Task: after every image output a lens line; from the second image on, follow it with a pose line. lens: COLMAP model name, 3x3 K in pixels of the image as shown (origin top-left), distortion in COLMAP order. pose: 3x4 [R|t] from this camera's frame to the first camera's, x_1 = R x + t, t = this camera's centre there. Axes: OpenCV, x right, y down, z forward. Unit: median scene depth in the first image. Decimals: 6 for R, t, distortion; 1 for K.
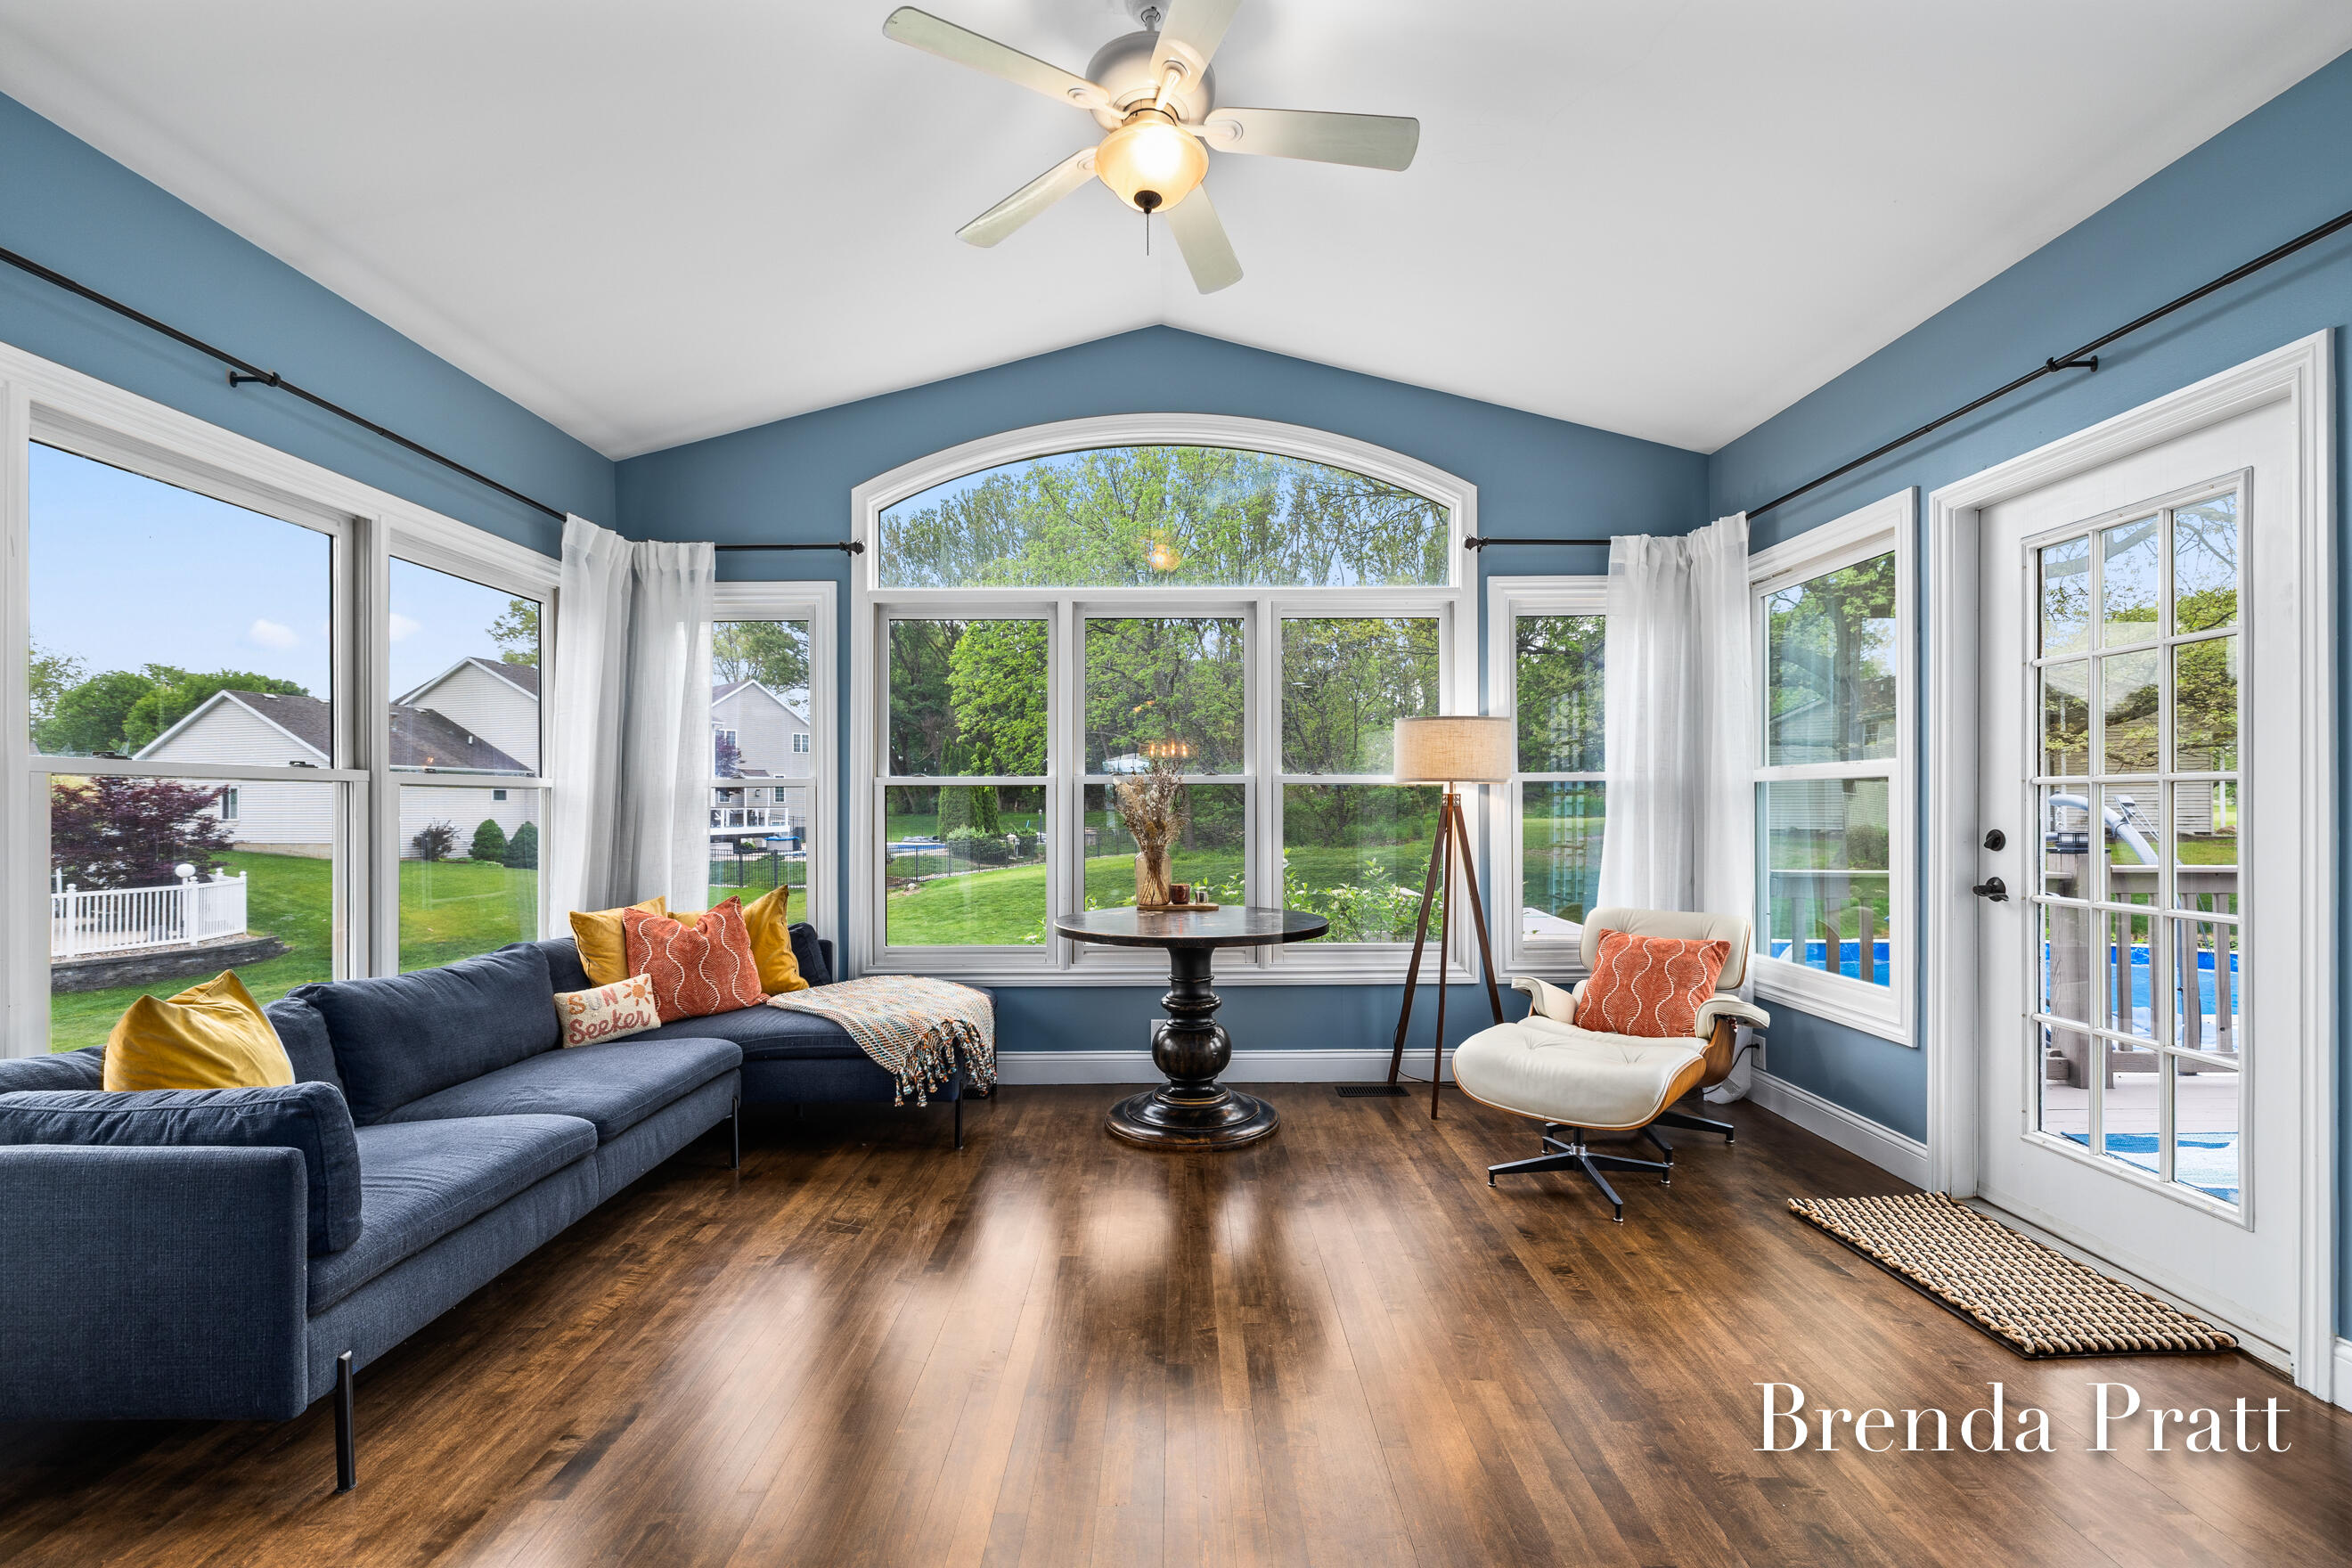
lens RADIAL K [[996.7, 0, 1185.8], [0, 996.7, 794.4], [0, 0, 1]] dist [-0.001252, -0.000094]
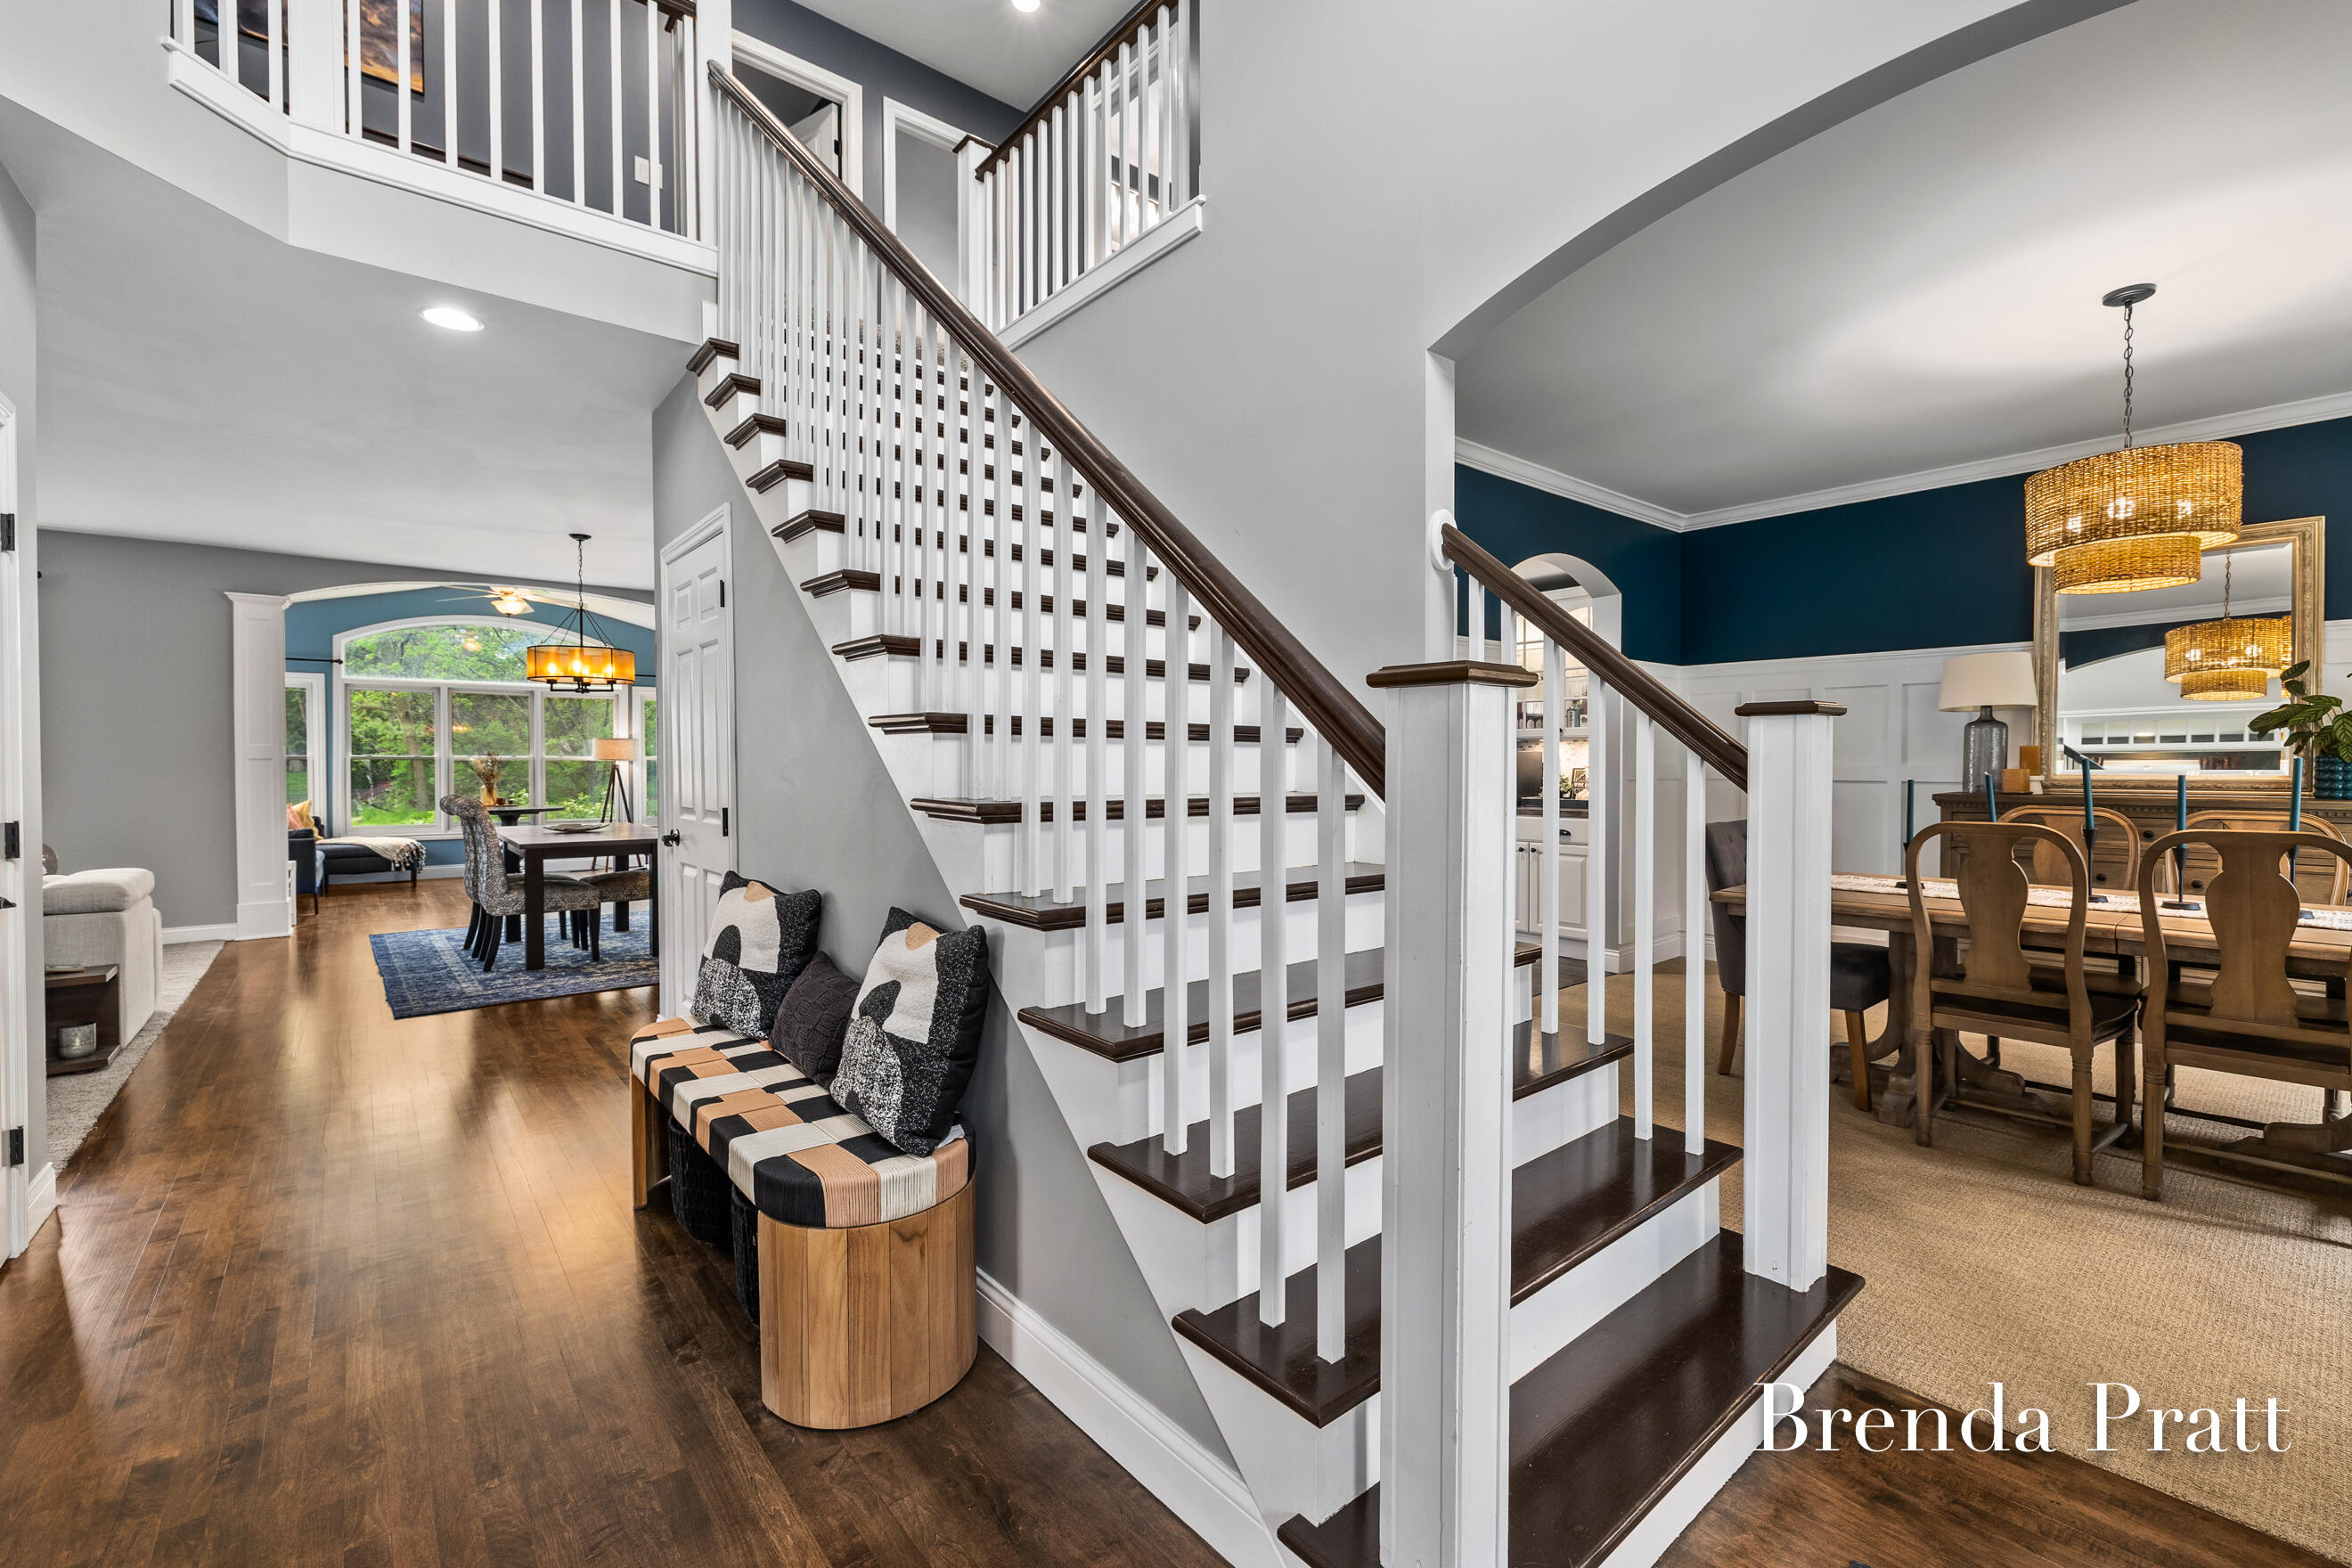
lens RADIAL K [[996.7, 0, 1182.4], [0, 996.7, 773.0], [0, 0, 1]] dist [-0.001252, -0.000094]
pose [[0.777068, 0.007303, 0.629375, -0.251292], [-0.007007, 0.999971, -0.002951, 0.015018], [-0.629378, -0.002117, 0.777096, -2.134442]]
